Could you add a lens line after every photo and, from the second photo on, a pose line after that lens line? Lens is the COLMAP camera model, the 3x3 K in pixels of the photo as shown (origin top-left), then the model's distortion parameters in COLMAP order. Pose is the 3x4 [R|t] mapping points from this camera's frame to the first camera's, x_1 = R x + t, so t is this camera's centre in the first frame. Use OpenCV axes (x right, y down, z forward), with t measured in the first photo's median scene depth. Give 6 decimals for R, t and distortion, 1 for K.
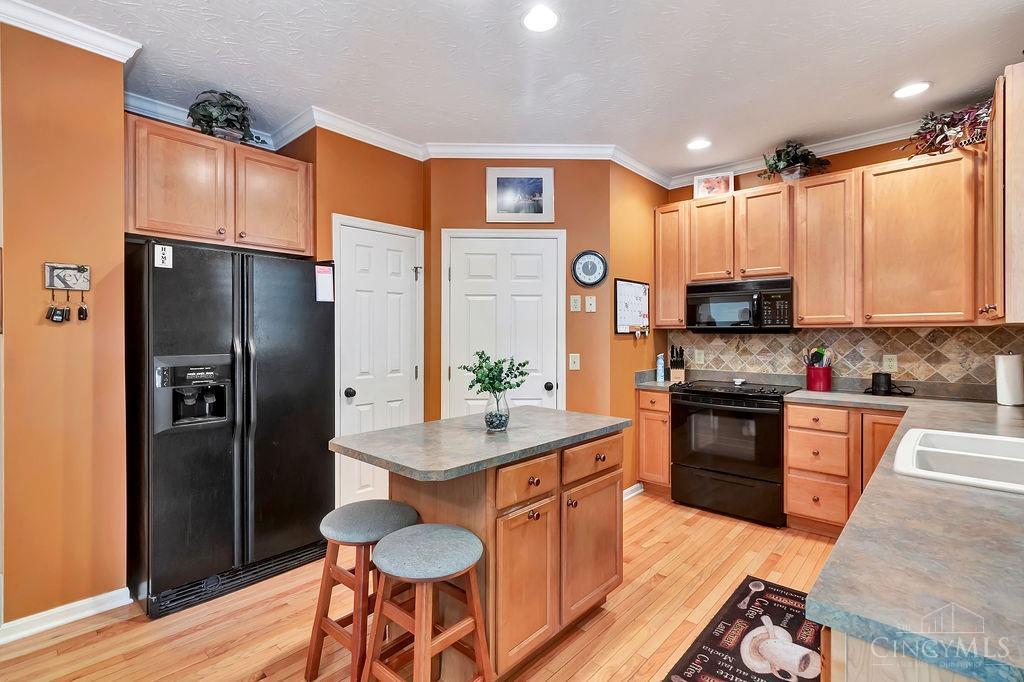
lens RADIAL K [[475.8, 0, 498.4], [0, 475.8, 334.0], [0, 0, 1]] dist [0.002221, 0.000088]
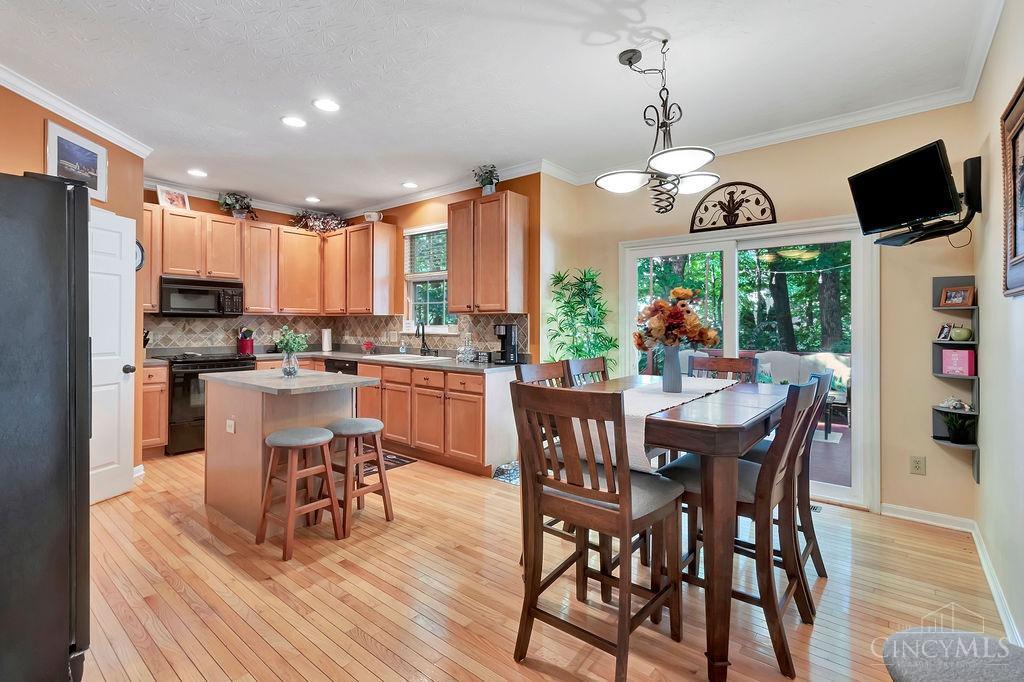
lens RADIAL K [[471.0, 0, 507.9], [0, 471.0, 316.2], [0, 0, 1]] dist [-0.011188, 0.000429]
pose [[-0.065080, 0.017204, 0.997732, -0.918123], [-0.005865, 0.999828, -0.017623, 0.013792], [-0.997863, -0.006998, -0.064968, 0.226469]]
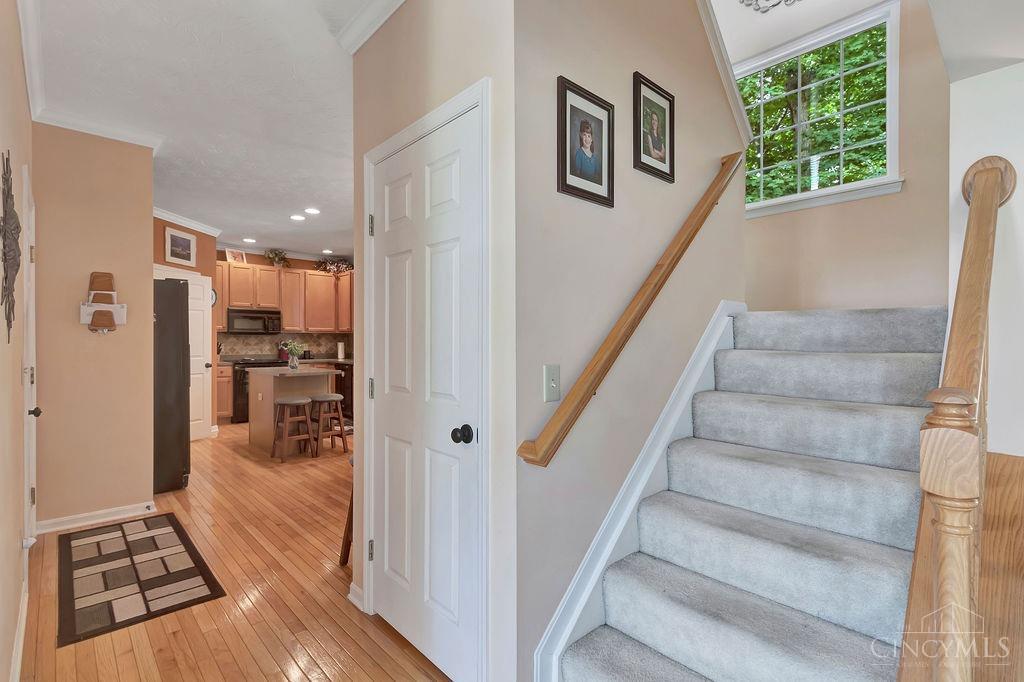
lens RADIAL K [[475.8, 0, 498.4], [0, 475.8, 334.0], [0, 0, 1]] dist [0.002221, 0.000088]
pose [[0.077426, 0.011287, 0.996934, -1.498096], [-0.005367, 0.999926, -0.010904, 0.012658], [-0.996984, -0.004506, 0.077481, -0.204428]]
